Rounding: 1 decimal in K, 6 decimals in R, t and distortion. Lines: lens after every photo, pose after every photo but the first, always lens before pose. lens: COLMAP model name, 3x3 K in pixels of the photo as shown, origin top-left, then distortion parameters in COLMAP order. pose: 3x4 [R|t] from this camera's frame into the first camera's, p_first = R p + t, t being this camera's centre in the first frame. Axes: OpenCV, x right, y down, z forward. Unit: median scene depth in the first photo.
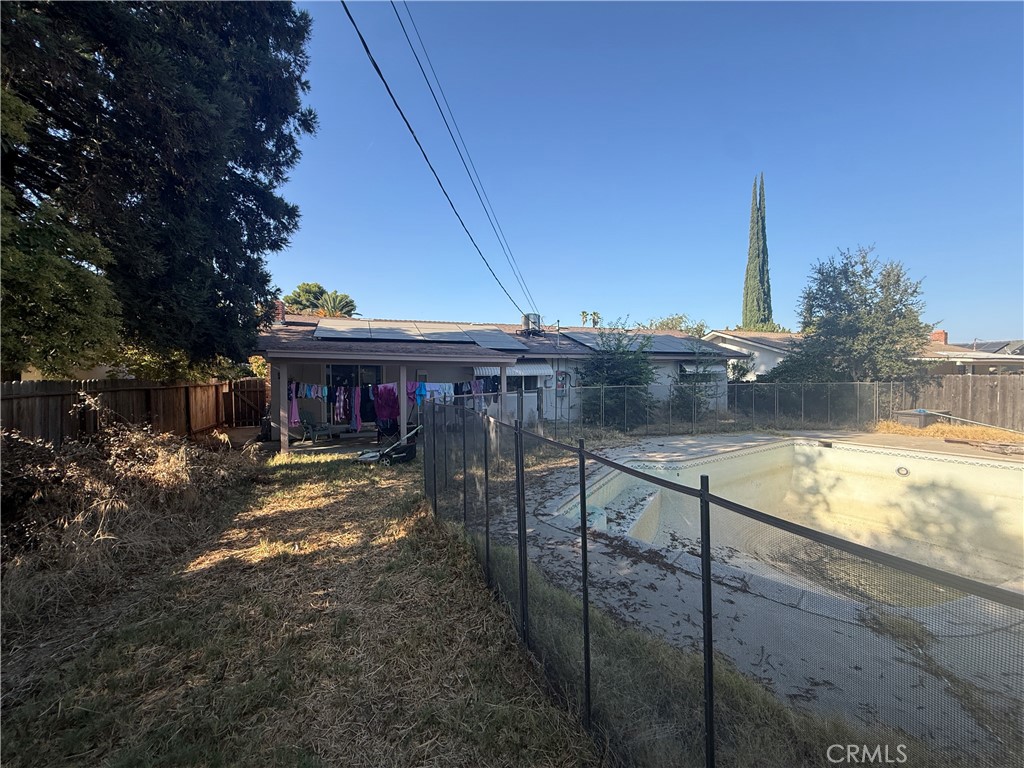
lens RADIAL K [[409.0, 0, 508.3], [0, 409.0, 384.7], [0, 0, 1]] dist [0.001206, 0.000047]
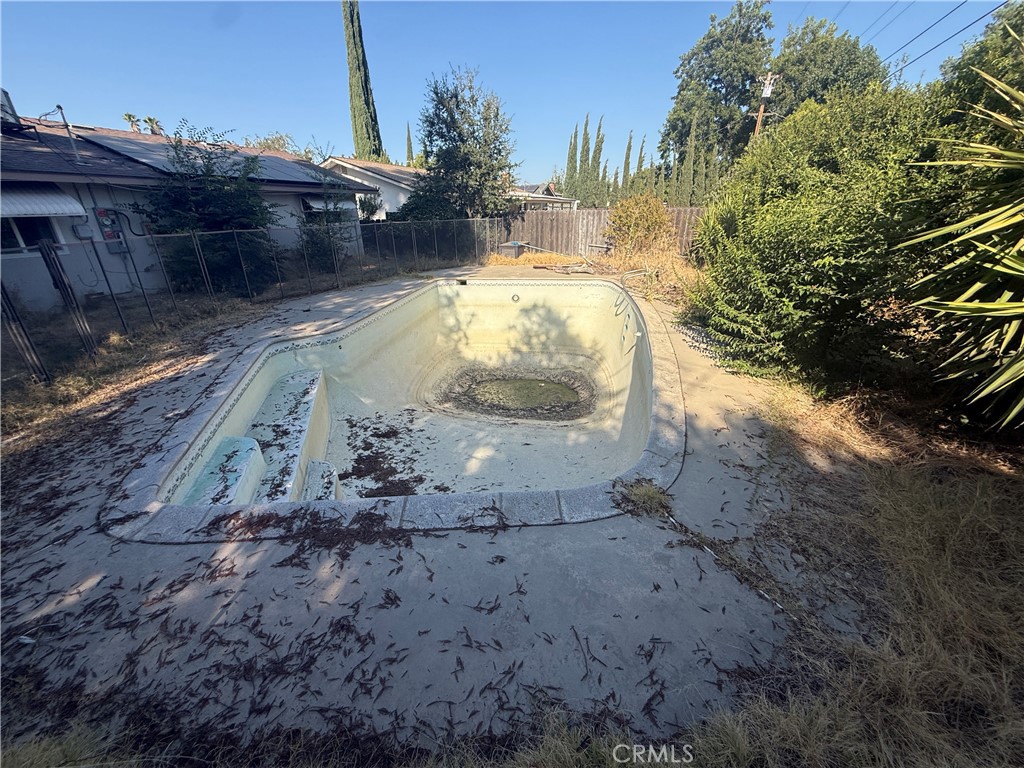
lens RADIAL K [[409.0, 0, 508.3], [0, 409.0, 384.7], [0, 0, 1]] dist [0.001206, 0.000047]
pose [[0.663951, -0.297565, 0.686020, 0.051016], [0.029939, 0.927257, 0.373227, -0.000127], [-0.747177, -0.227265, 0.624562, 0.191669]]
